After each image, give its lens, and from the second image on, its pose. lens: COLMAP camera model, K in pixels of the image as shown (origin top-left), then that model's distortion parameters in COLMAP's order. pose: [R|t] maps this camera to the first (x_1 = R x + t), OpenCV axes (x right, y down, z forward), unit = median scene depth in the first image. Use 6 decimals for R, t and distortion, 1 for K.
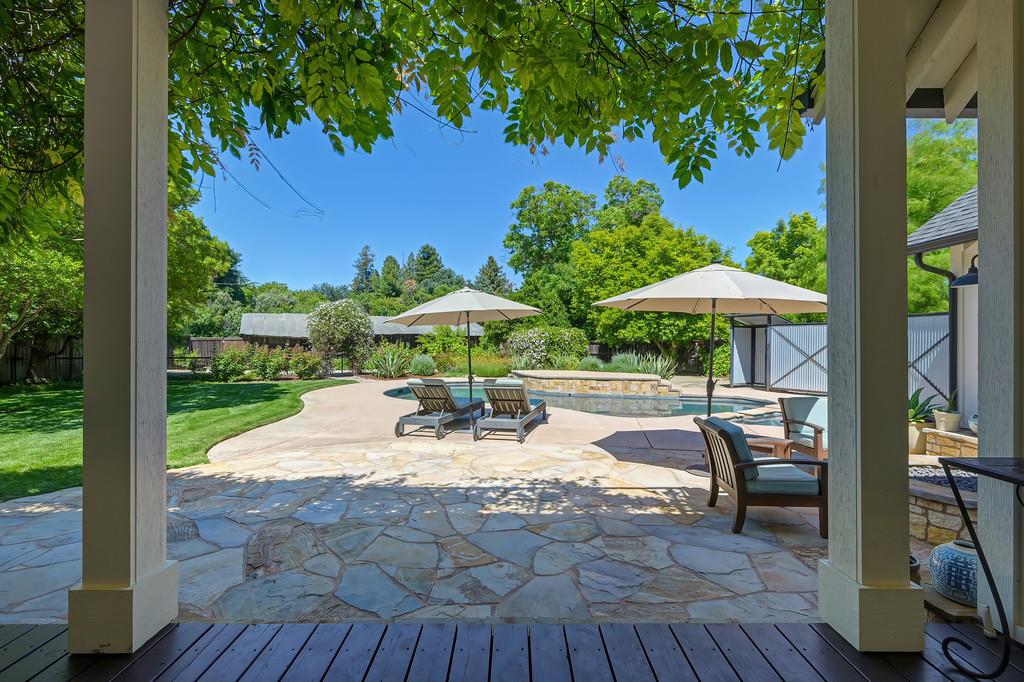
lens RADIAL K [[466.0, 0, 512.0], [0, 466.0, 341.0], [0, 0, 1]] dist [-0.000790, 0.000271]
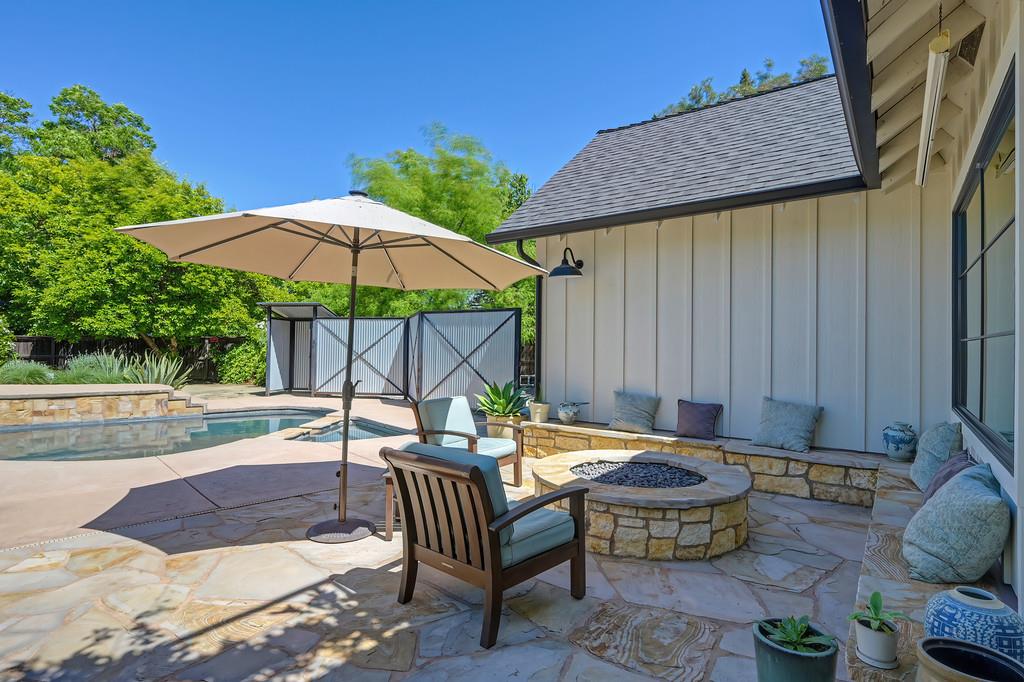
lens RADIAL K [[531.8, 0, 512.0], [0, 531.8, 341.0], [0, 0, 1]] dist [-0.002202, -0.000304]
pose [[0.592524, 0.013659, 0.805437, -0.012279], [-0.011066, 0.999900, -0.008817, 0.024230], [-0.805477, -0.003689, 0.592616, 0.297279]]
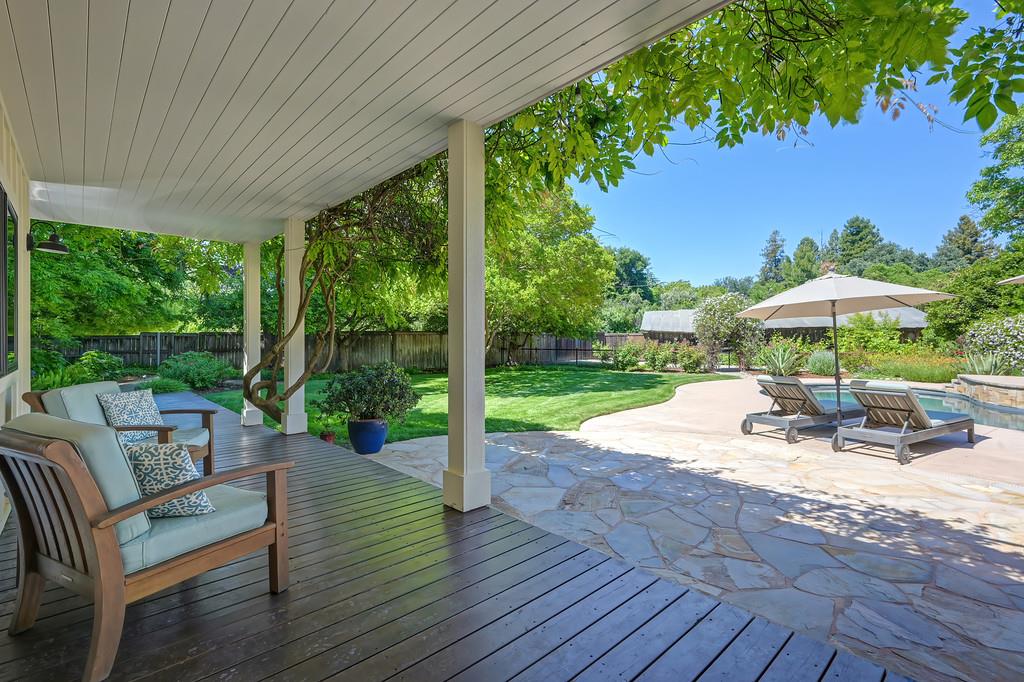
lens RADIAL K [[467.6, 0, 512.0], [0, 467.6, 341.0], [0, 0, 1]] dist [-0.001752, -0.000114]
pose [[0.679501, 0.001569, -0.733673, 0.144107], [0.007042, 0.999938, 0.008661, -0.001588], [0.733641, -0.011052, 0.679447, -0.019011]]
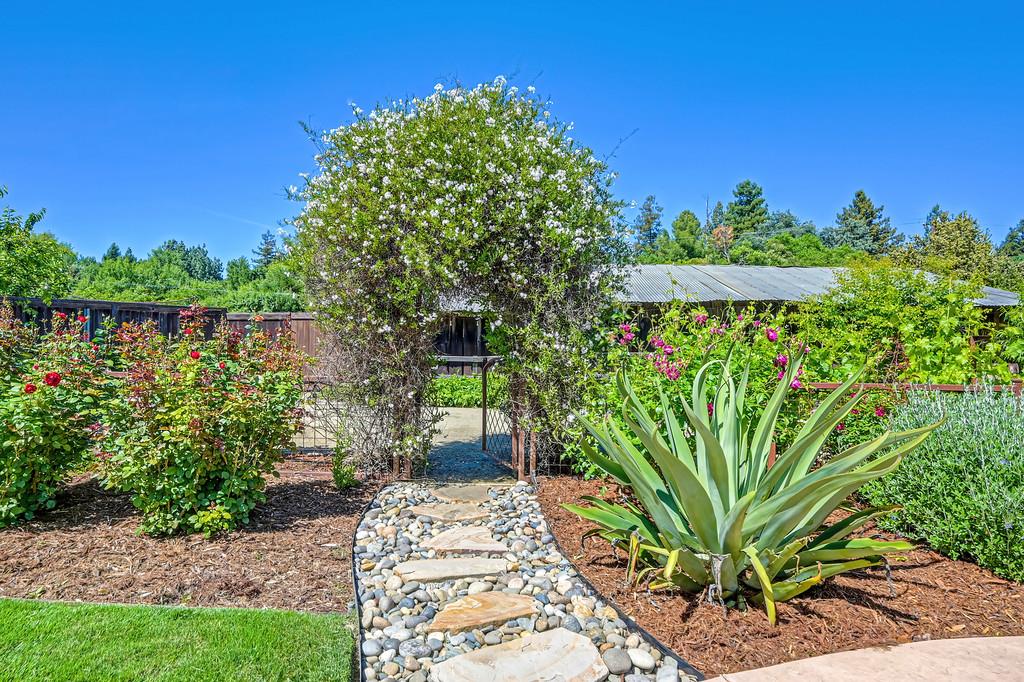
lens RADIAL K [[610.0, 0, 512.0], [0, 610.0, 341.0], [0, 0, 1]] dist [0.024652, -0.000034]
pose [[0.862875, 0.002093, -0.505413, -0.607557], [-0.000145, 0.999992, 0.003894, 0.046143], [0.505417, -0.003287, 0.862869, 2.209068]]
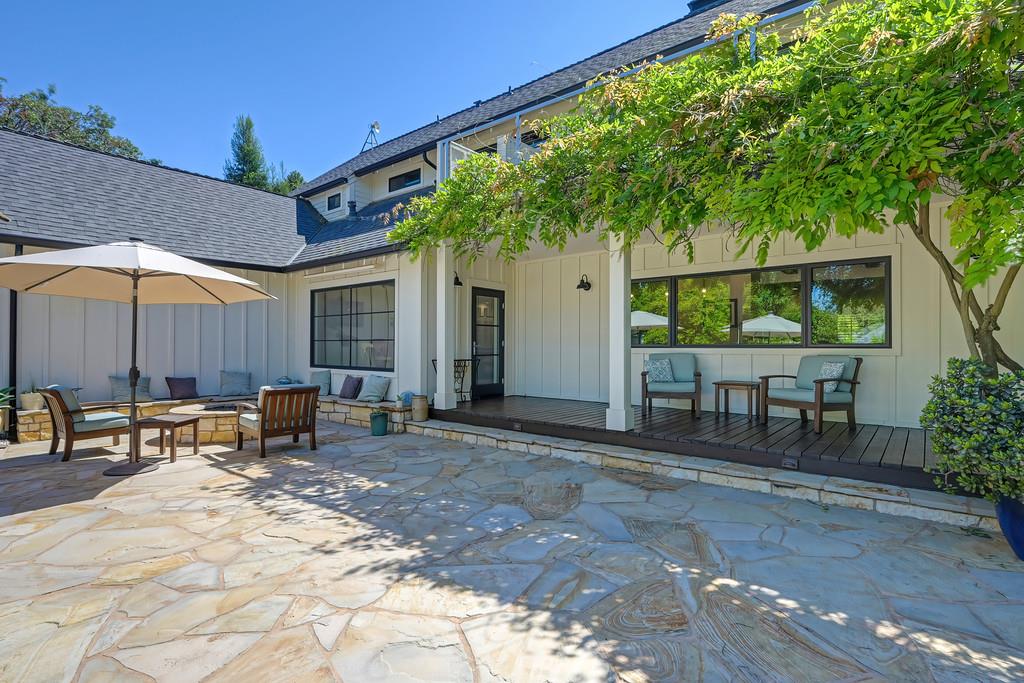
lens RADIAL K [[500.5, 0, 512.0], [0, 500.5, 341.5], [0, 0, 1]] dist [-0.000219, -0.000025]
pose [[-0.776897, 0.003241, 0.629619, -0.556193], [-0.006960, 0.999881, -0.013736, 0.029456], [-0.629589, -0.015054, -0.776782, 0.946699]]
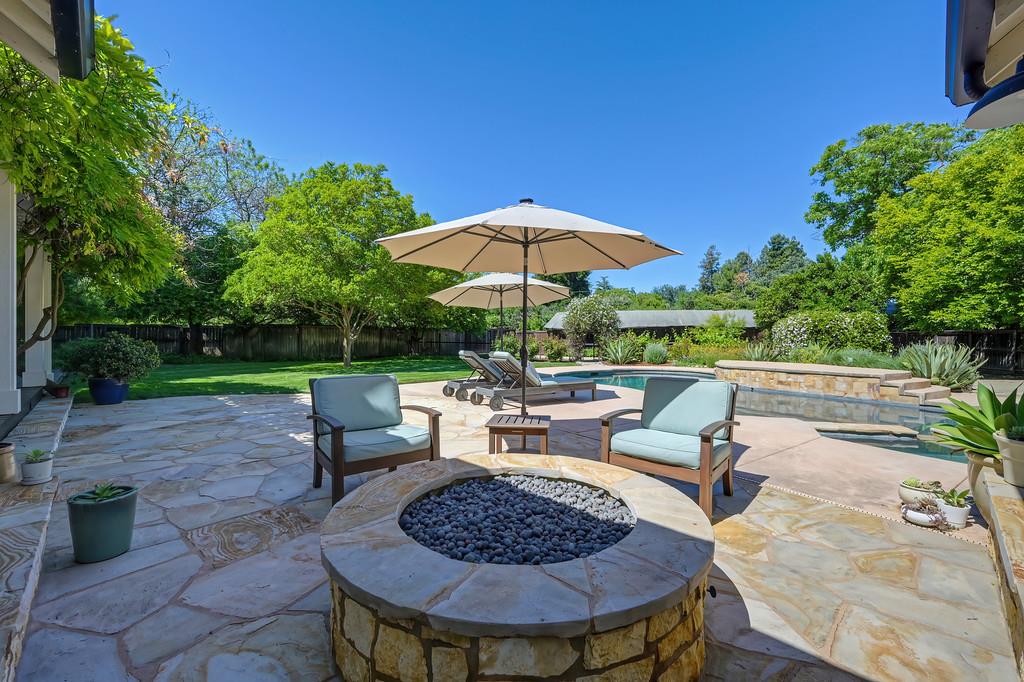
lens RADIAL K [[422.8, 0, 512.0], [0, 422.8, 341.0], [0, 0, 1]] dist [-0.000583, -0.000052]
pose [[0.705548, 0.005199, -0.708643, 0.688760], [-0.001230, 0.999981, 0.006112, 0.051607], [0.708661, -0.003440, 0.705540, 0.333835]]
